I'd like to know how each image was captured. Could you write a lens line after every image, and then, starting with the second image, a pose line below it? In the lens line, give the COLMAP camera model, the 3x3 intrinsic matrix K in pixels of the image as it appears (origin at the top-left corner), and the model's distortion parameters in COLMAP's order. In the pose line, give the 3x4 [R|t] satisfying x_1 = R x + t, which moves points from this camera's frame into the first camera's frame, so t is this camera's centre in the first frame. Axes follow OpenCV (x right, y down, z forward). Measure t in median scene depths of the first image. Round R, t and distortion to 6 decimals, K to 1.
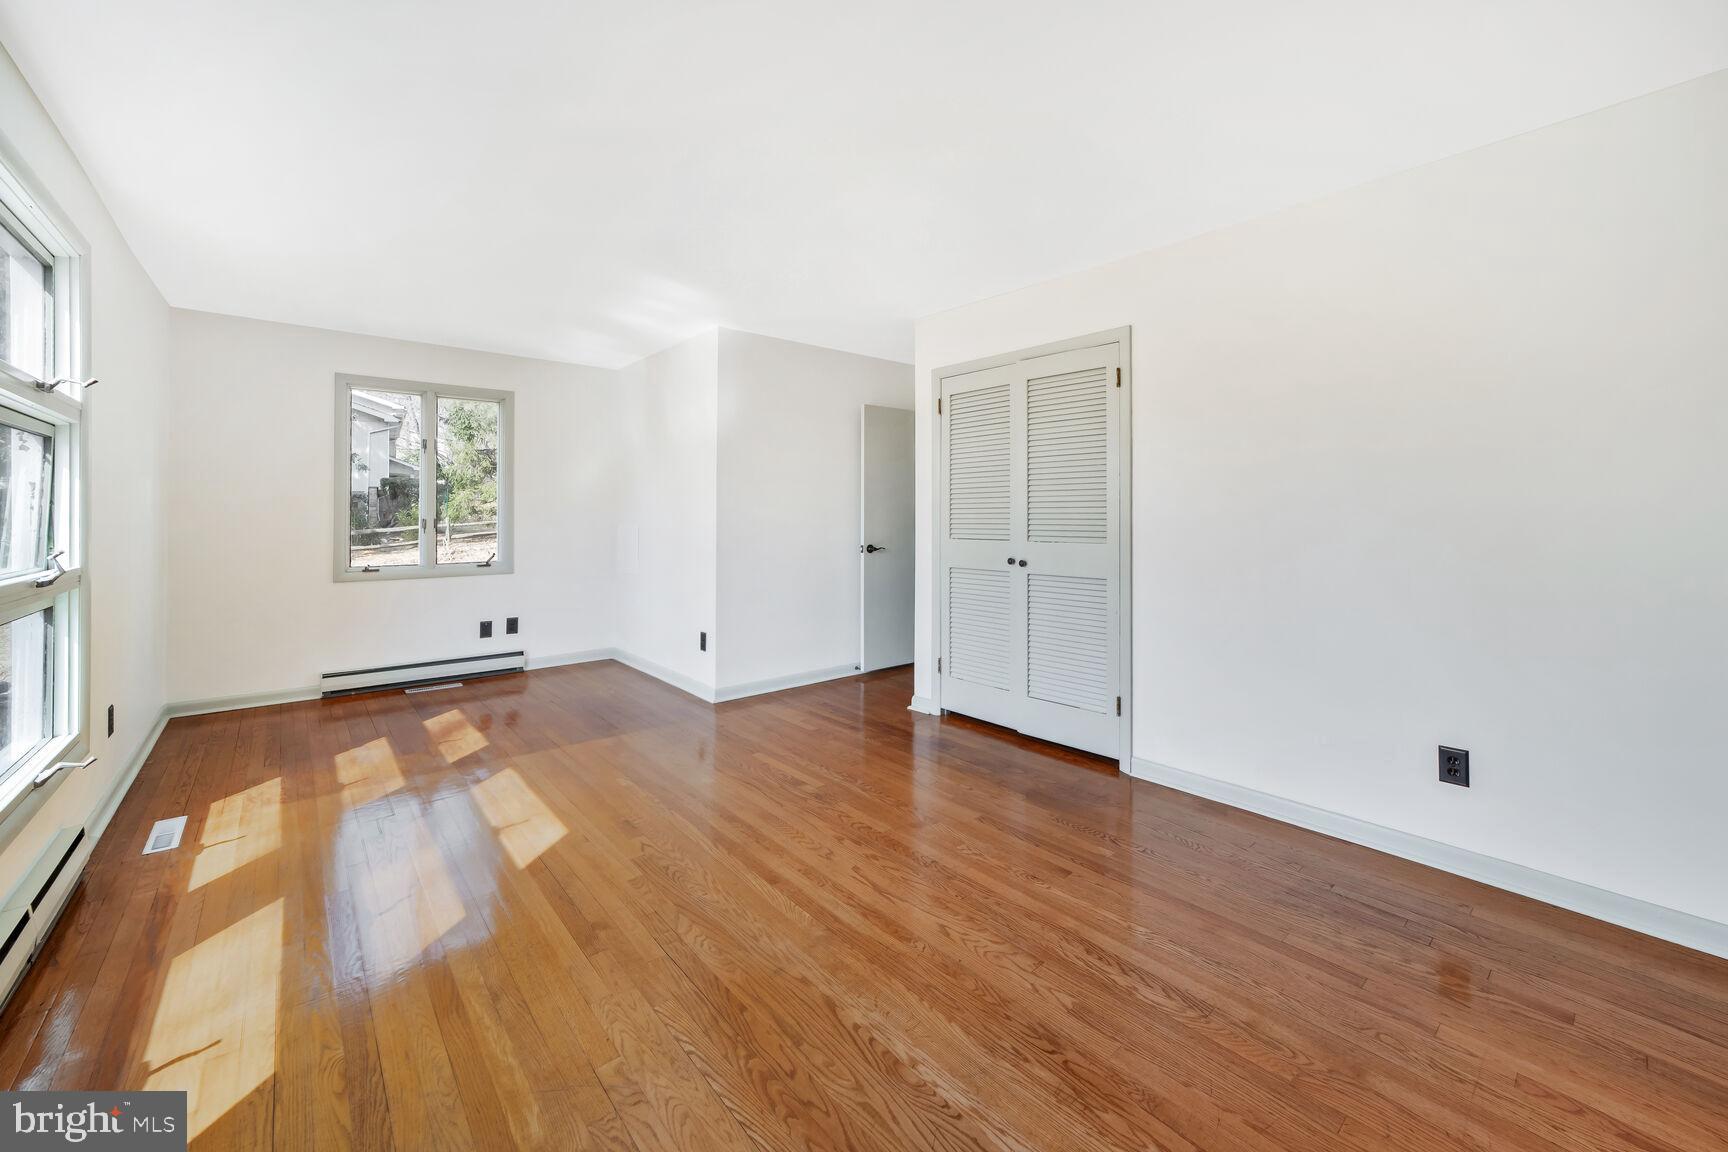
lens RADIAL K [[665.3, 0, 868.9], [0, 665.3, 518.2], [0, 0, 1]] dist [-0.002136, 0.000071]
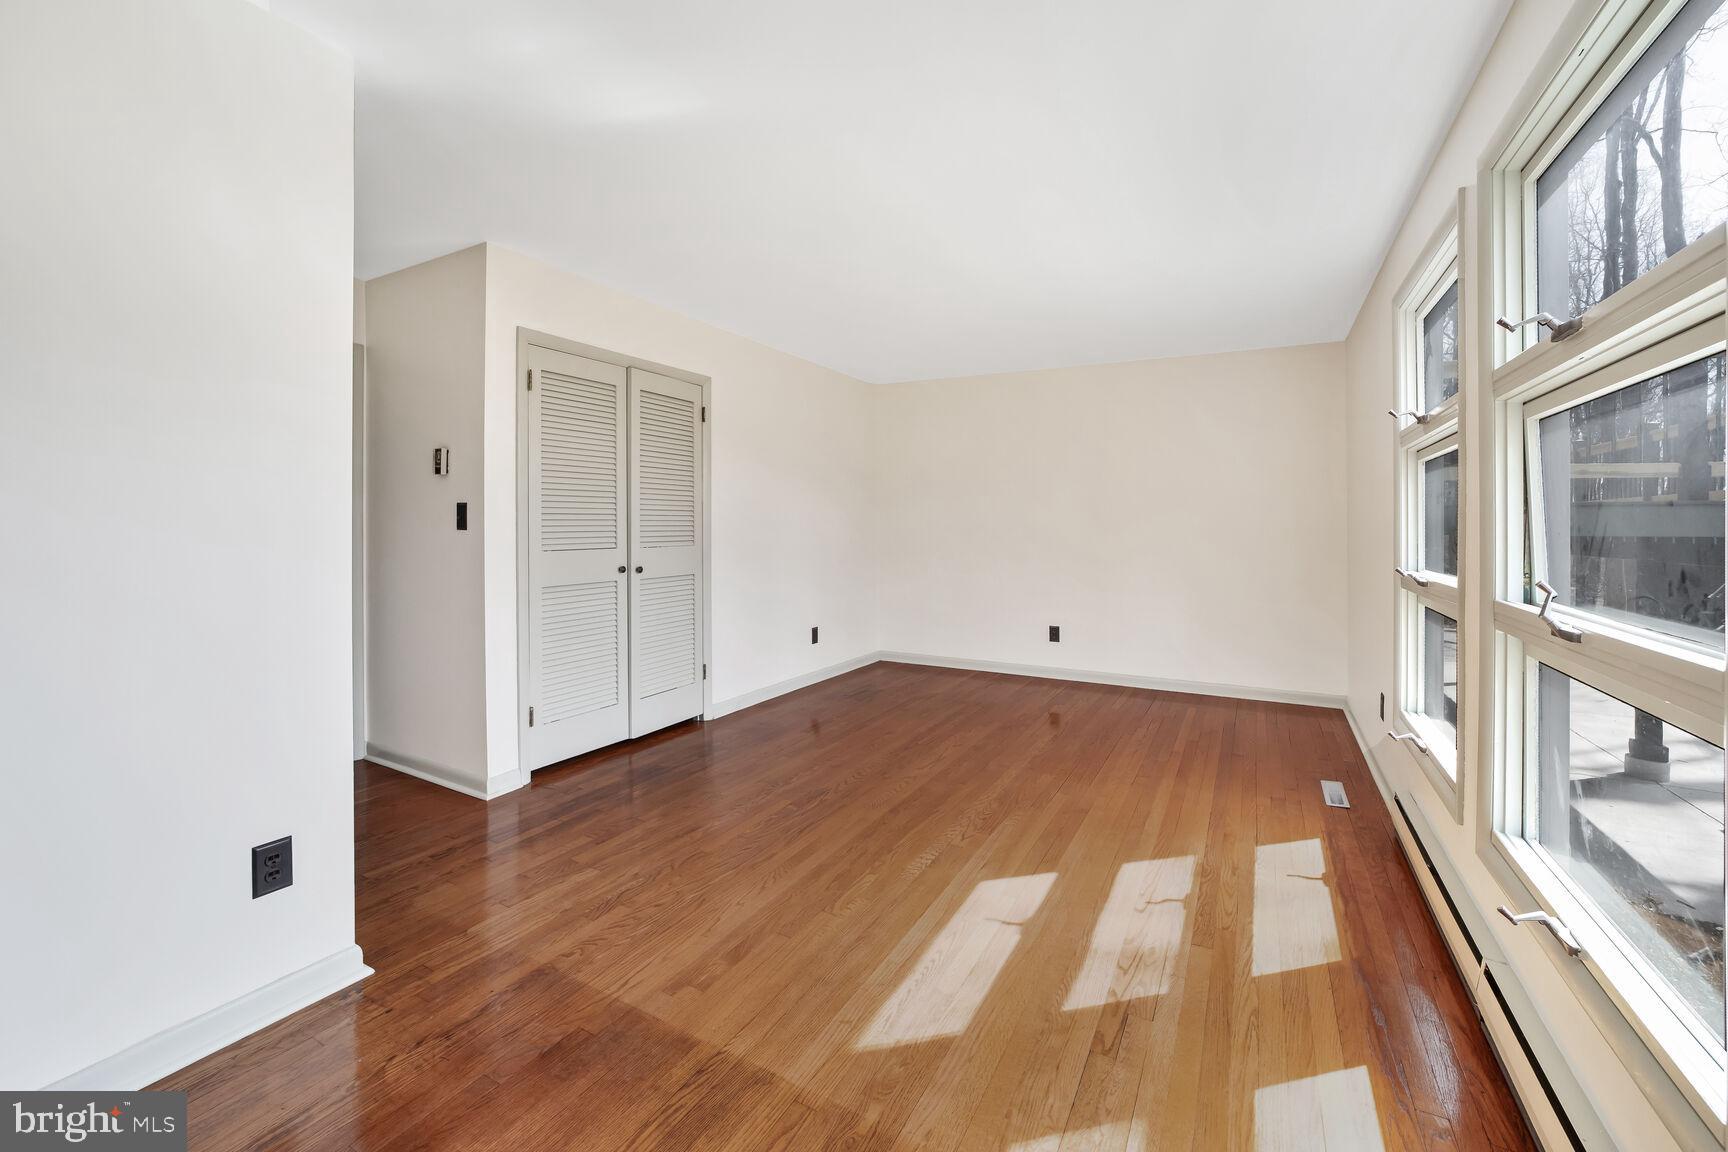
lens RADIAL K [[694.7, 0, 896.2], [0, 694.7, 524.8], [0, 0, 1]] dist [-0.018424, 0.000200]
pose [[-0.362389, -0.005126, 0.932013, -1.343160], [-0.004221, 0.999984, 0.003859, -0.009668], [-0.932017, -0.002535, -0.362405, 1.527104]]
